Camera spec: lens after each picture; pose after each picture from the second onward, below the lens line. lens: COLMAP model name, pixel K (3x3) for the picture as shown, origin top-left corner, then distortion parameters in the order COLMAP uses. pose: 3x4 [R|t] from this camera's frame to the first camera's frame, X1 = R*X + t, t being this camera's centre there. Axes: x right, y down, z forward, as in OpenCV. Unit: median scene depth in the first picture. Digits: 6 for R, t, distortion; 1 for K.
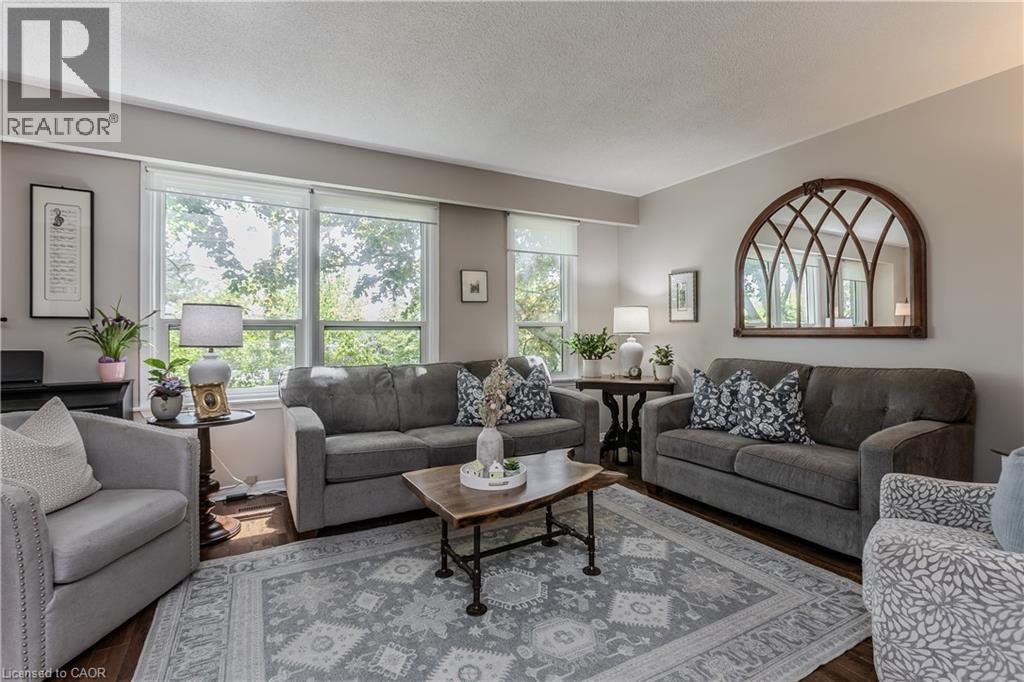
lens RADIAL K [[463.9, 0, 509.4], [0, 463.9, 329.6], [0, 0, 1]] dist [-0.002975, -0.000229]
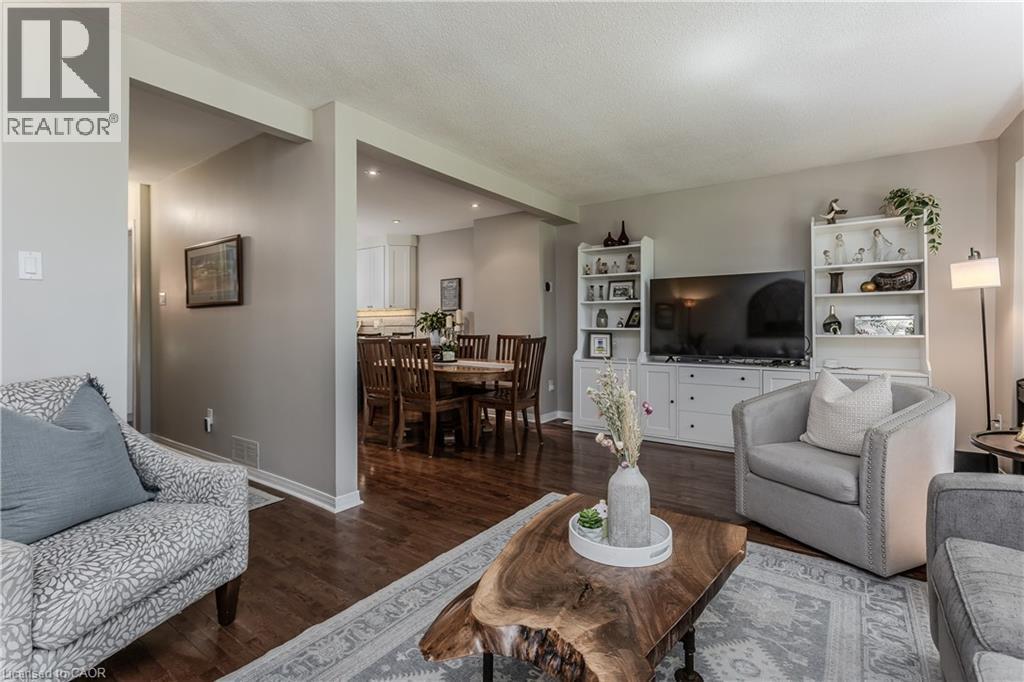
lens RADIAL K [[473.0, 0, 511.0], [0, 473.0, 327.2], [0, 0, 1]] dist [0.000008, 0.000106]
pose [[-0.902277, 0.007299, -0.431095, 0.237460], [0.006183, 0.999973, 0.003989, 0.010153], [0.431112, 0.000934, -0.902298, 0.942253]]
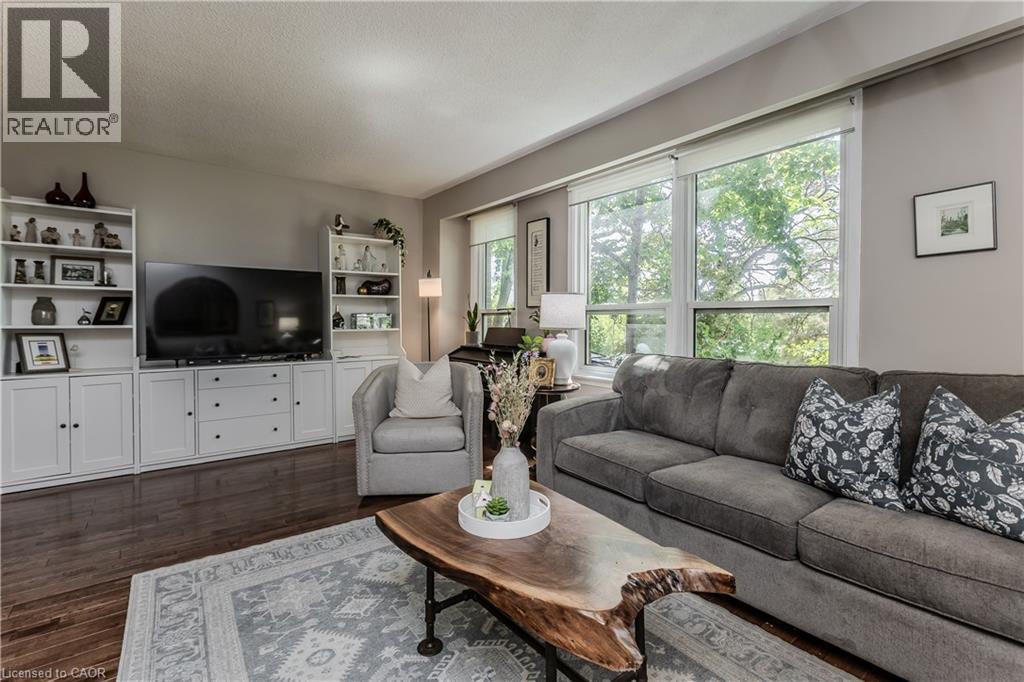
lens RADIAL K [[463.9, 0, 509.4], [0, 463.9, 329.6], [0, 0, 1]] dist [-0.002975, -0.000229]
pose [[0.136294, 0.022629, -0.990410, 0.410619], [0.003783, 0.999720, 0.023363, 0.009379], [0.990661, -0.006931, 0.136170, 0.559265]]
